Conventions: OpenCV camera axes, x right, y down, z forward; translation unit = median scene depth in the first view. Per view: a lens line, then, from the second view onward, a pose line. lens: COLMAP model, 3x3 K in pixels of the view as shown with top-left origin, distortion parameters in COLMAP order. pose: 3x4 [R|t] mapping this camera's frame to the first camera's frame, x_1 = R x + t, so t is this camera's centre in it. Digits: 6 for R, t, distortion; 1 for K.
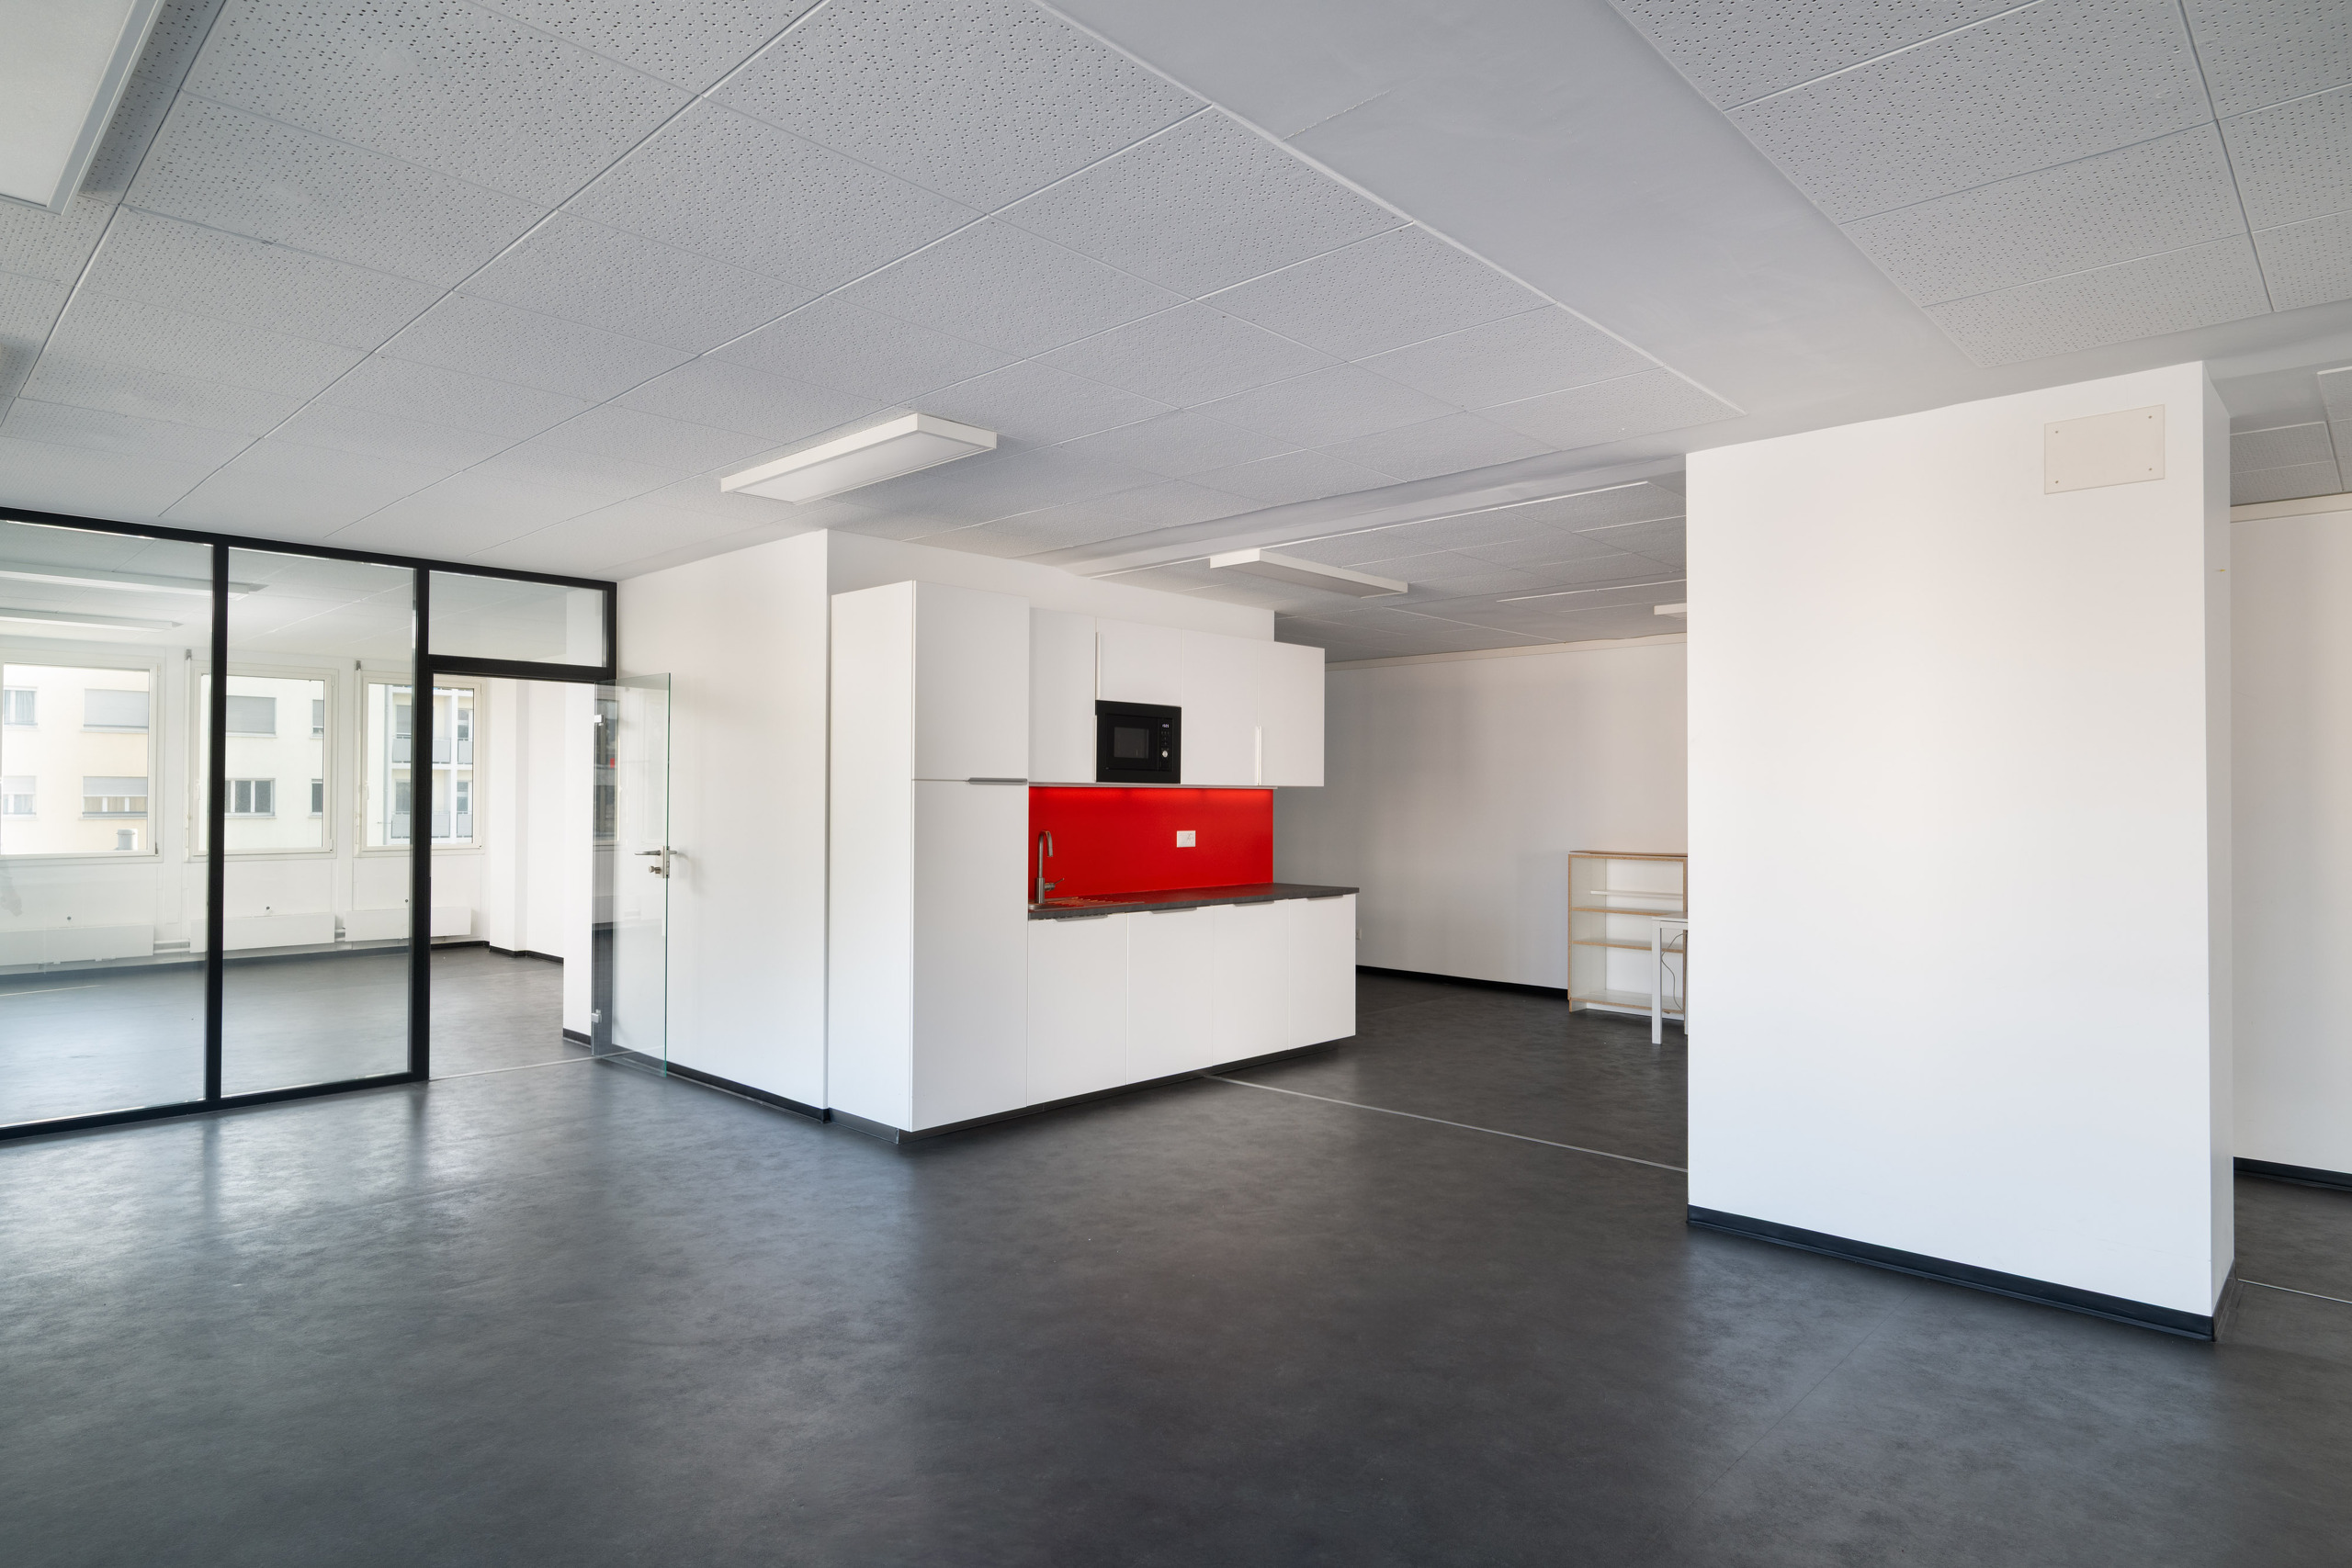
lens RADIAL K [[1309.4, 0, 1176.0], [0, 1309.4, 784.0], [0, 0, 1]] dist [-0.002453, -0.001488]
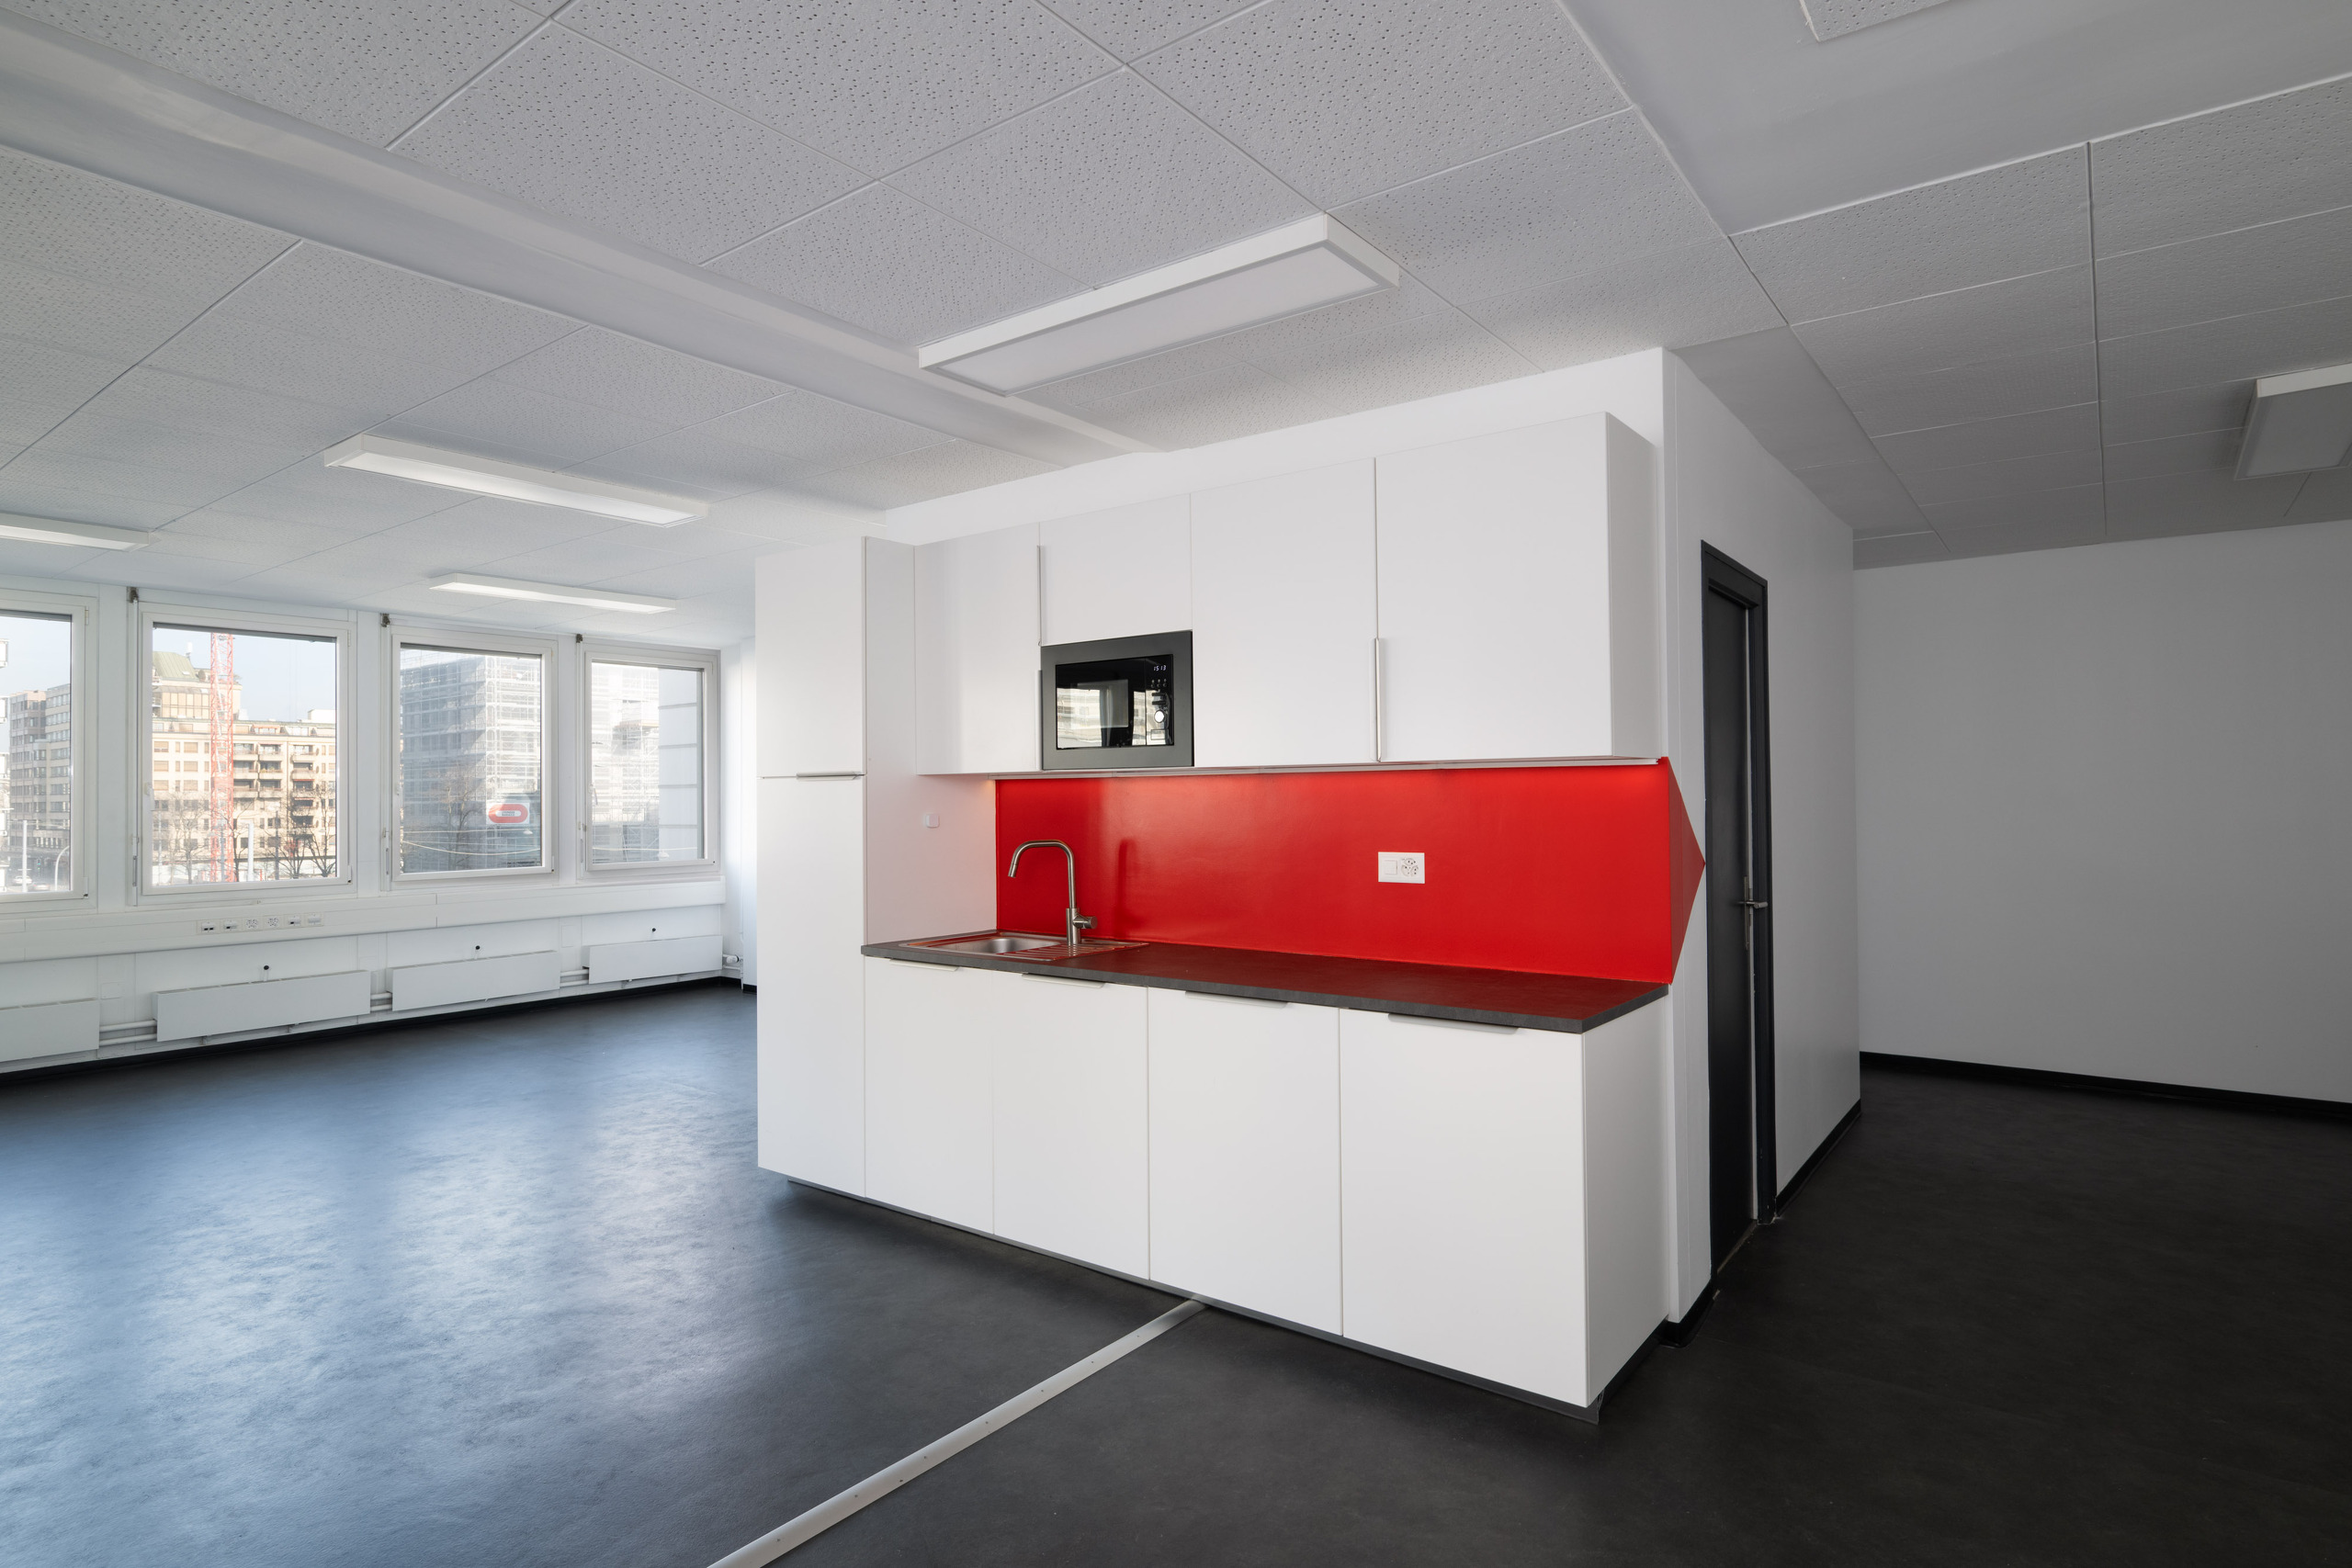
lens RADIAL K [[1236.4, 0, 1176.0], [0, 1236.4, 784.0], [0, 0, 1]] dist [-0.000453, 0.000229]
pose [[0.109994, -0.012366, -0.993855, 0.582180], [0.021735, 0.999713, -0.010034, 0.013531], [0.993695, -0.020498, 0.110231, 1.021464]]
